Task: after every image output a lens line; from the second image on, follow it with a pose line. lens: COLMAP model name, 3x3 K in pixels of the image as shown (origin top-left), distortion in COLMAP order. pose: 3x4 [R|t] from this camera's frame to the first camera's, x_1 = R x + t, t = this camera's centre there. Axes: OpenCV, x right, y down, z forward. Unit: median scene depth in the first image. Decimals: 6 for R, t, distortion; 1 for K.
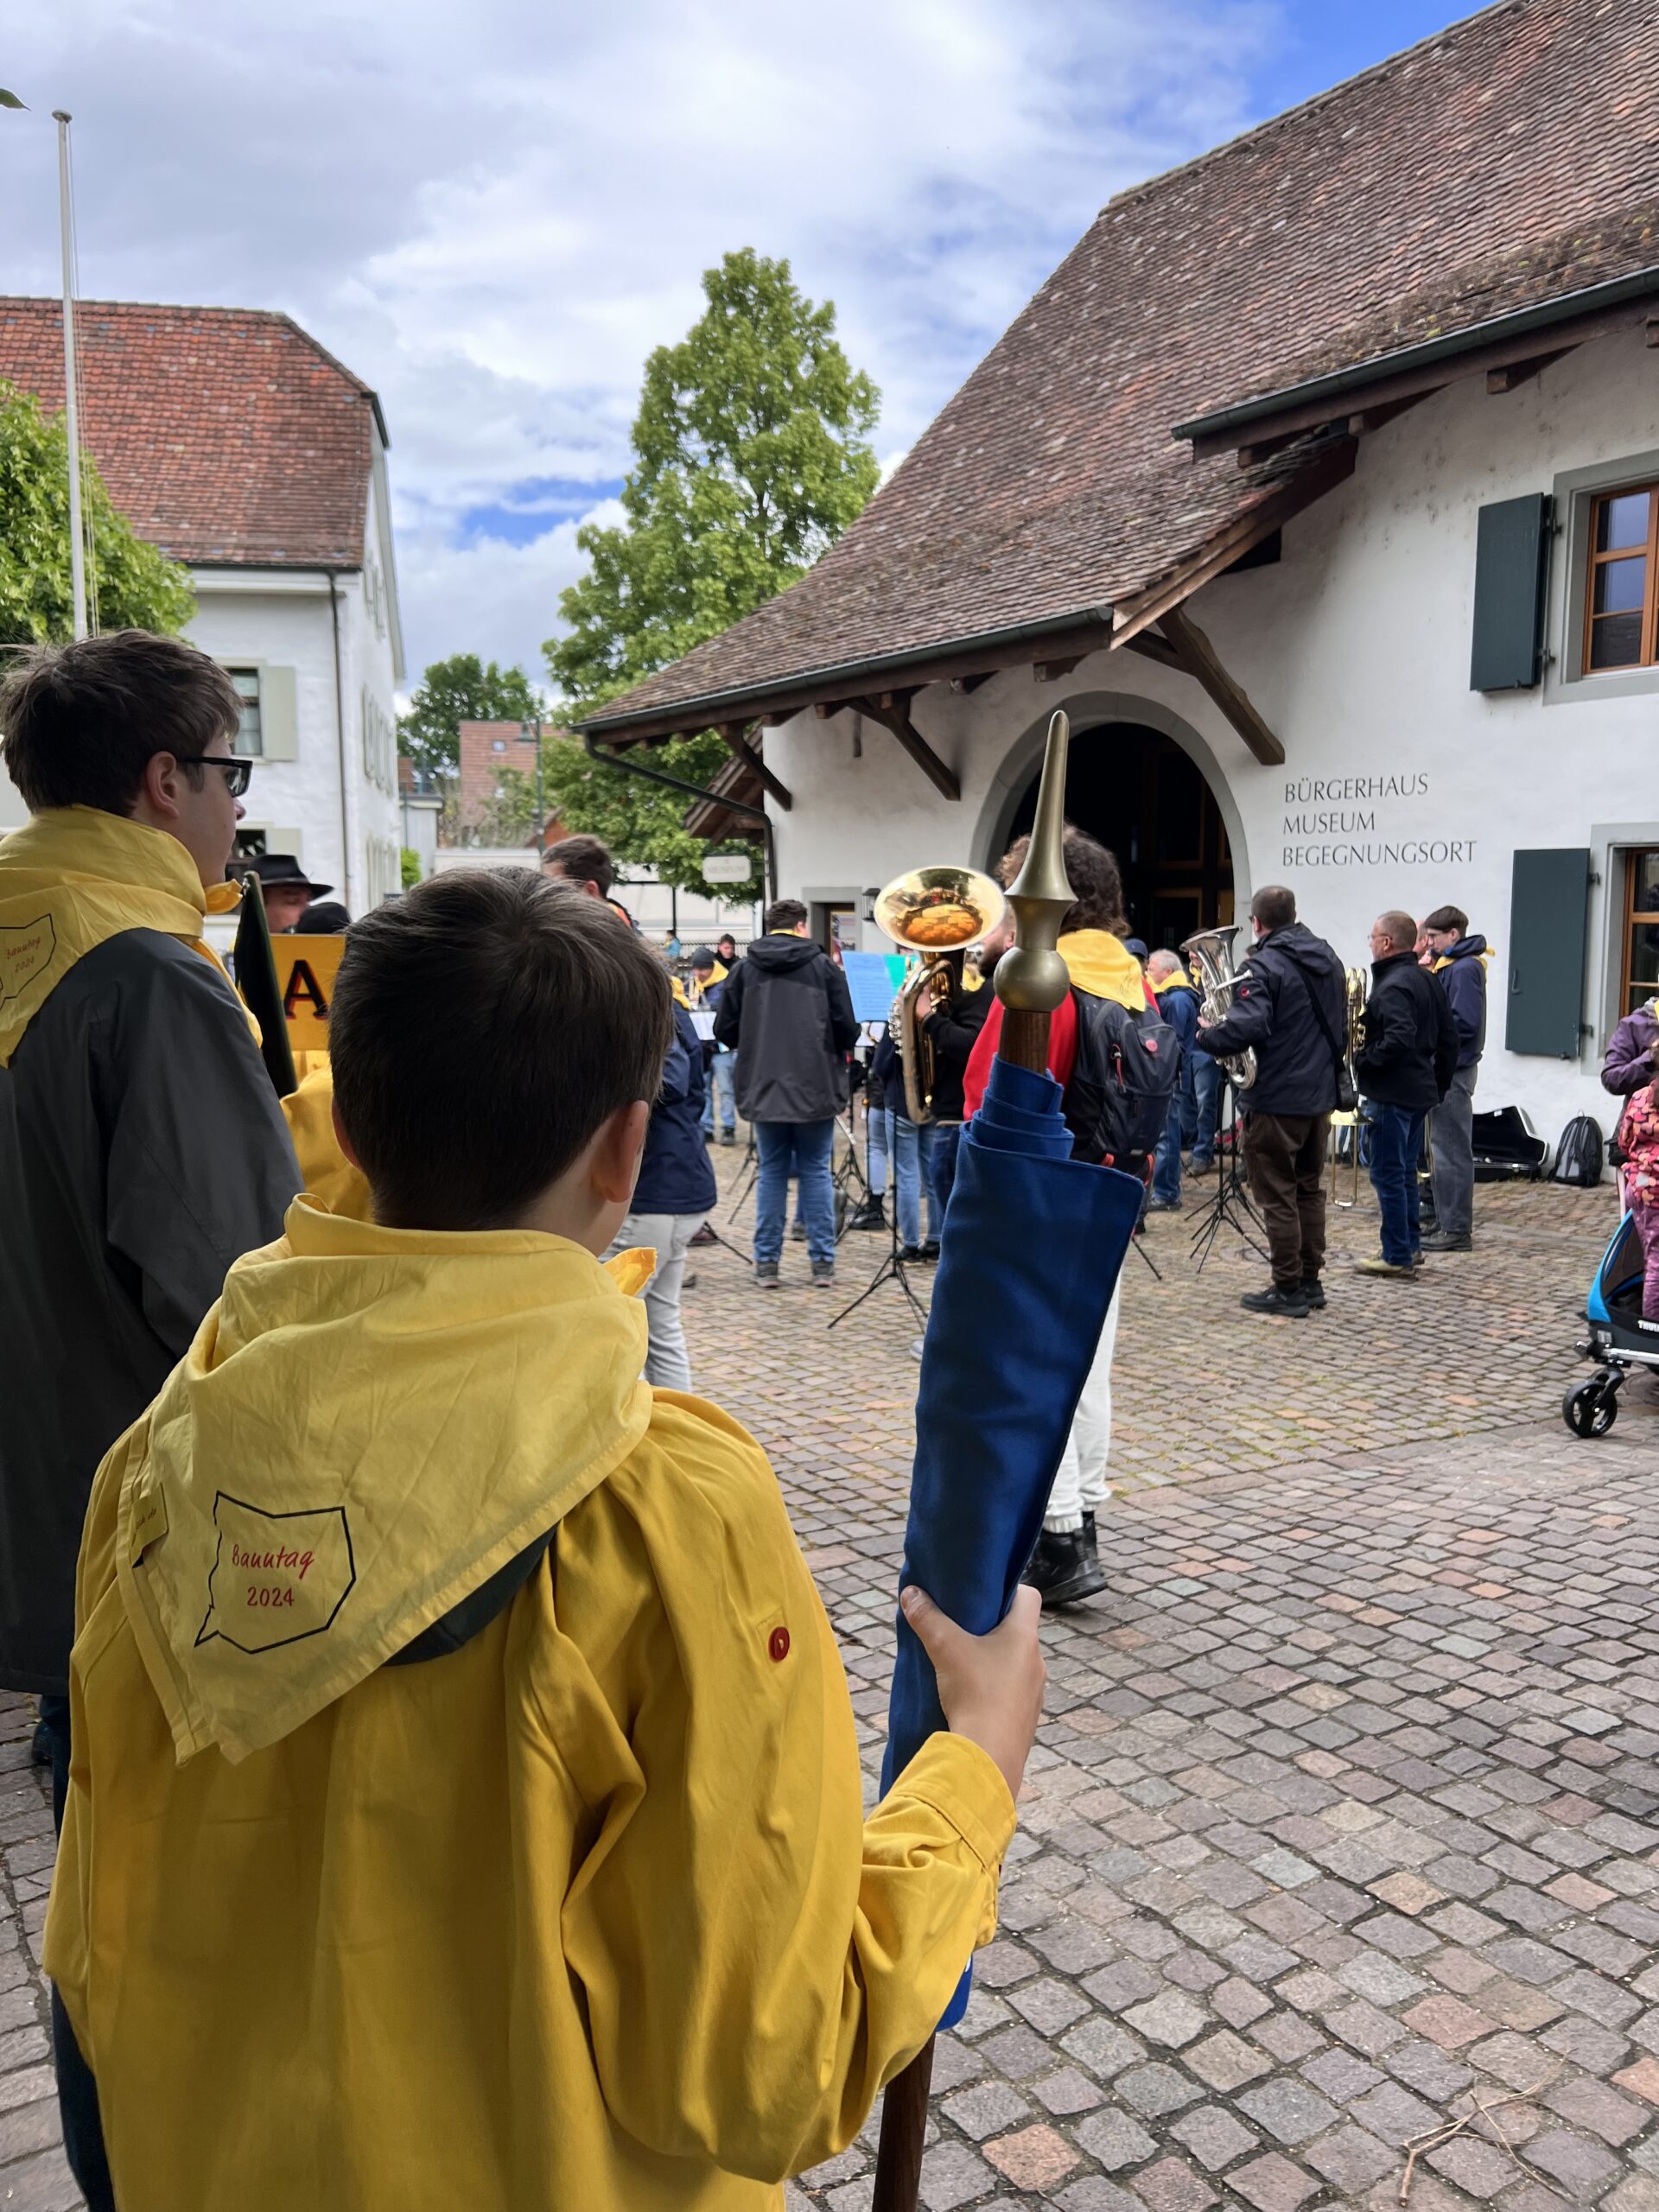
lens RADIAL K [[1700.5, 0, 841.4], [0, 1700.5, 1158.4], [0, 0, 1]] dist [-0.003645, -0.000148]
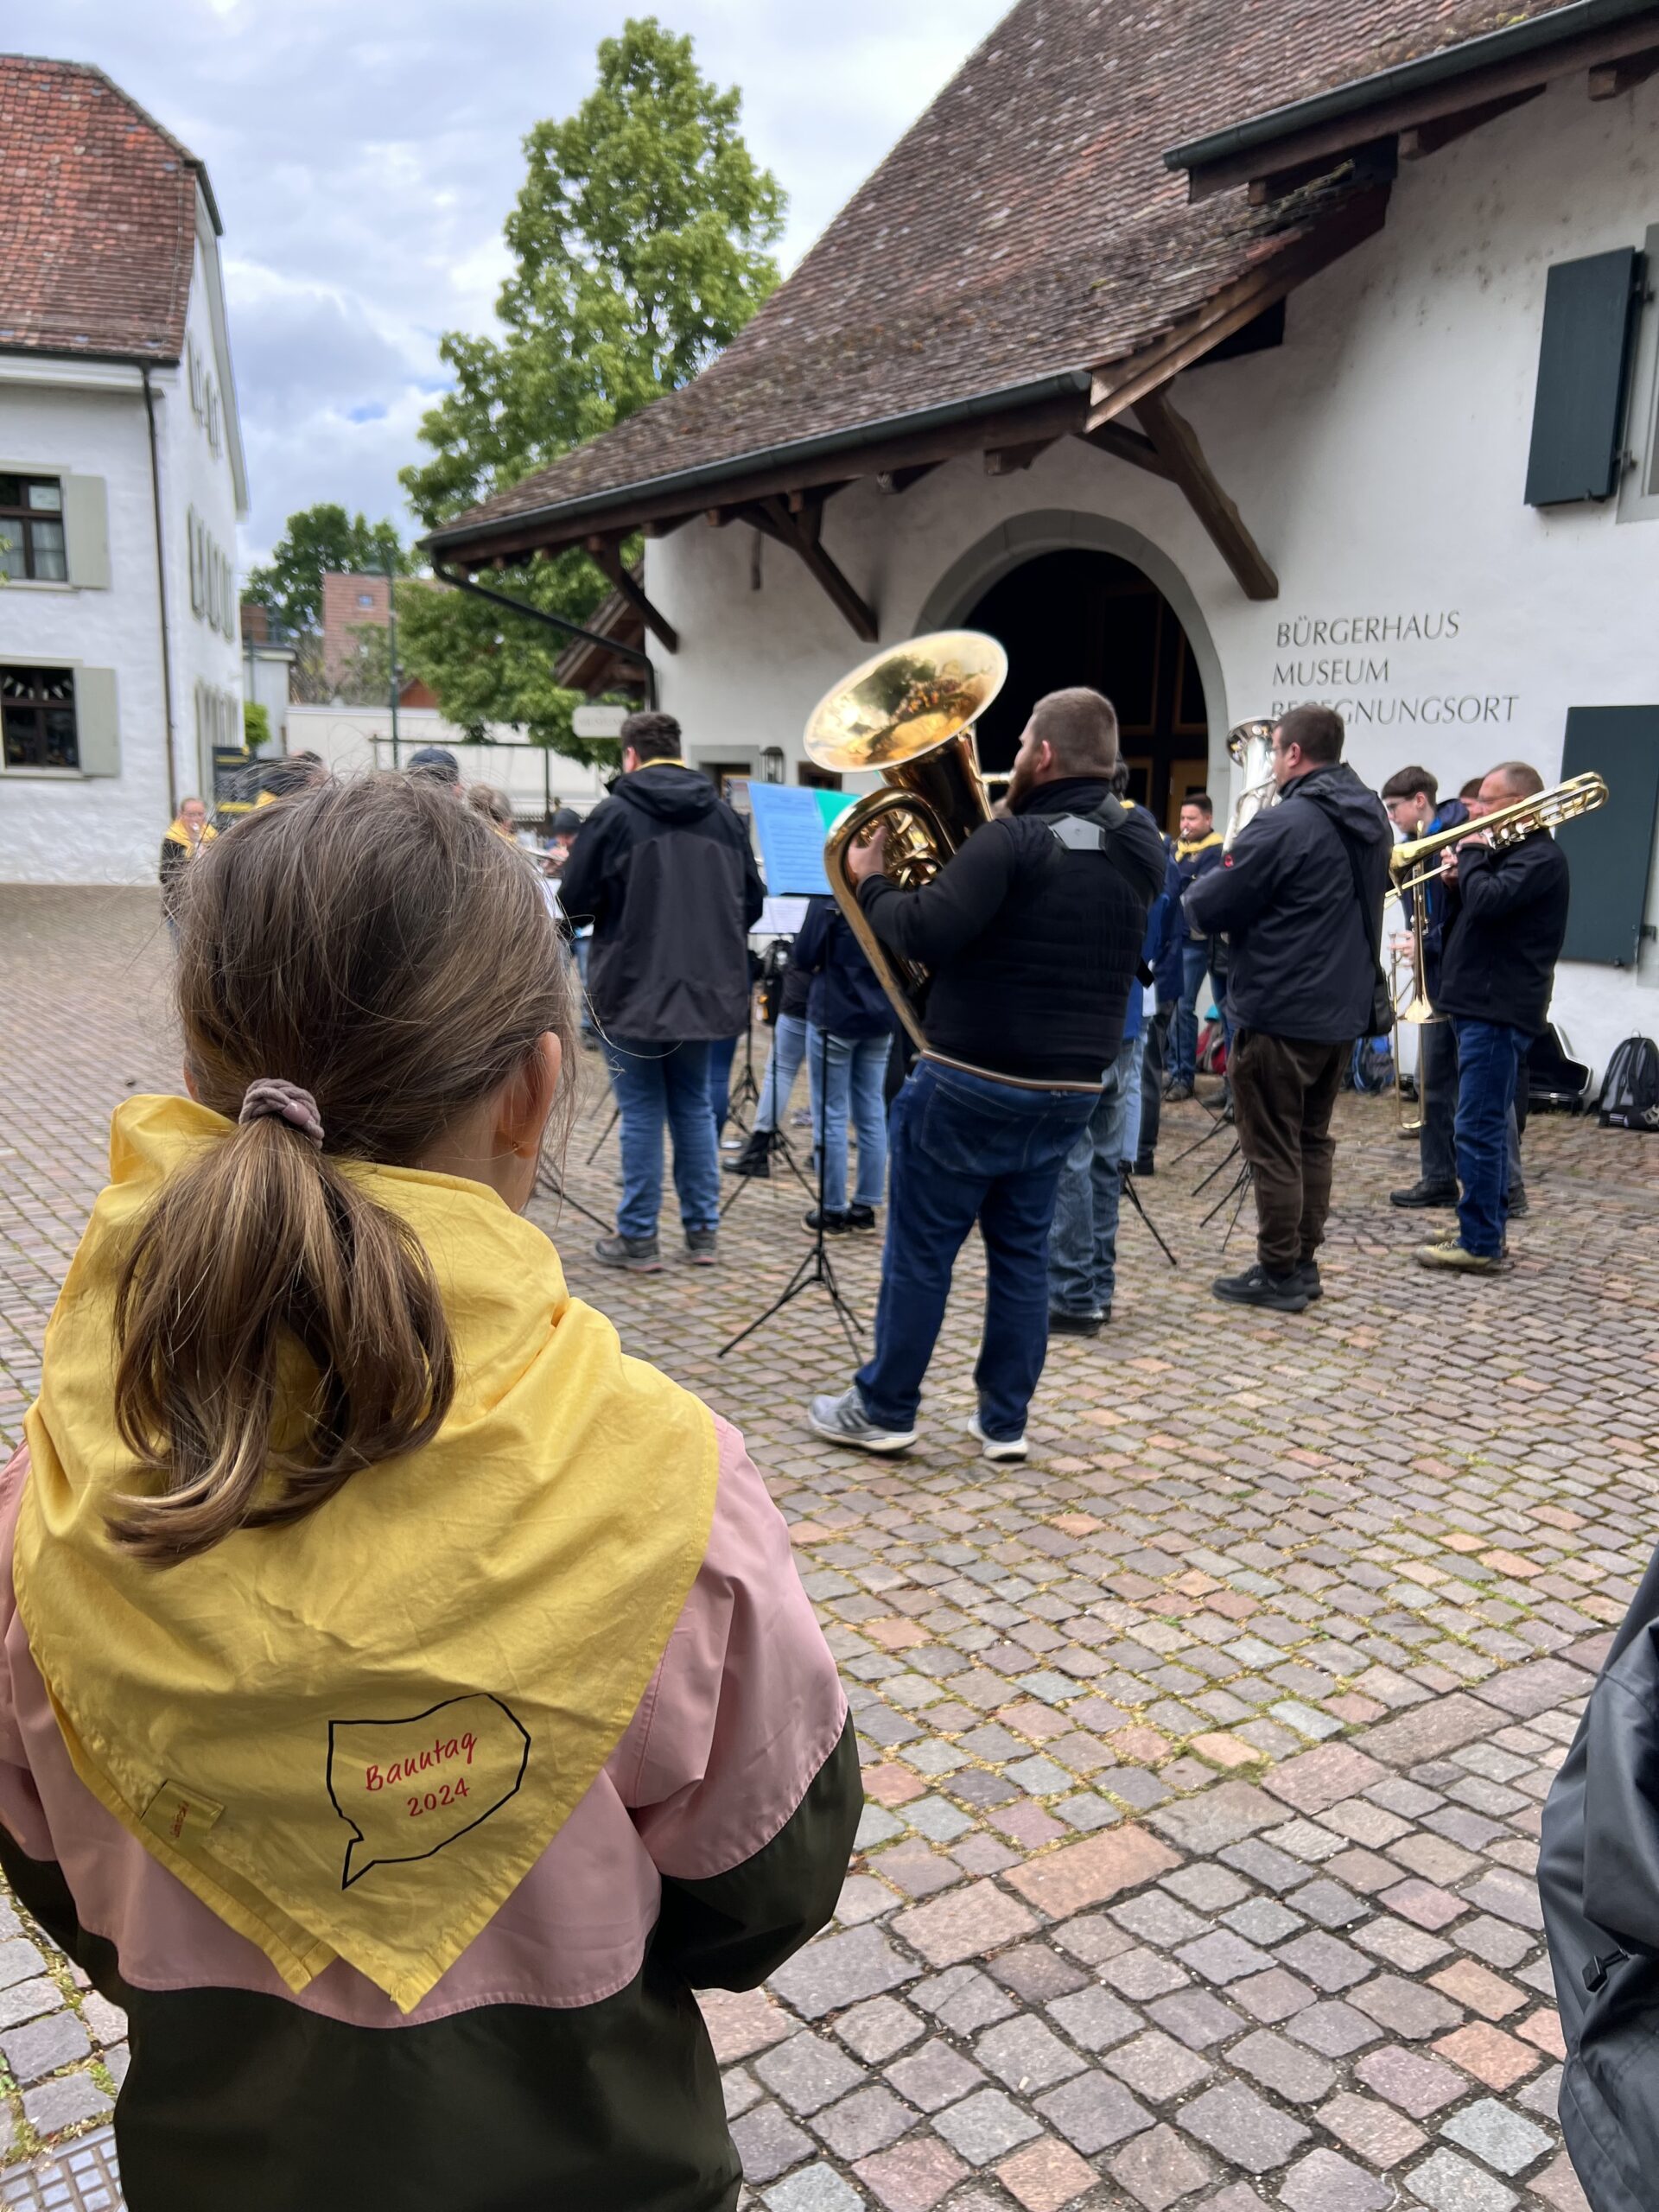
lens RADIAL K [[1700.5, 0, 841.4], [0, 1700.5, 1158.4], [0, 0, 1]] dist [-0.003645, -0.000148]
pose [[0.997621, 0.012301, 0.067835, -0.002541], [-0.016731, 0.997737, 0.065118, -0.009896], [-0.066881, -0.066098, 0.995569, 0.150858]]
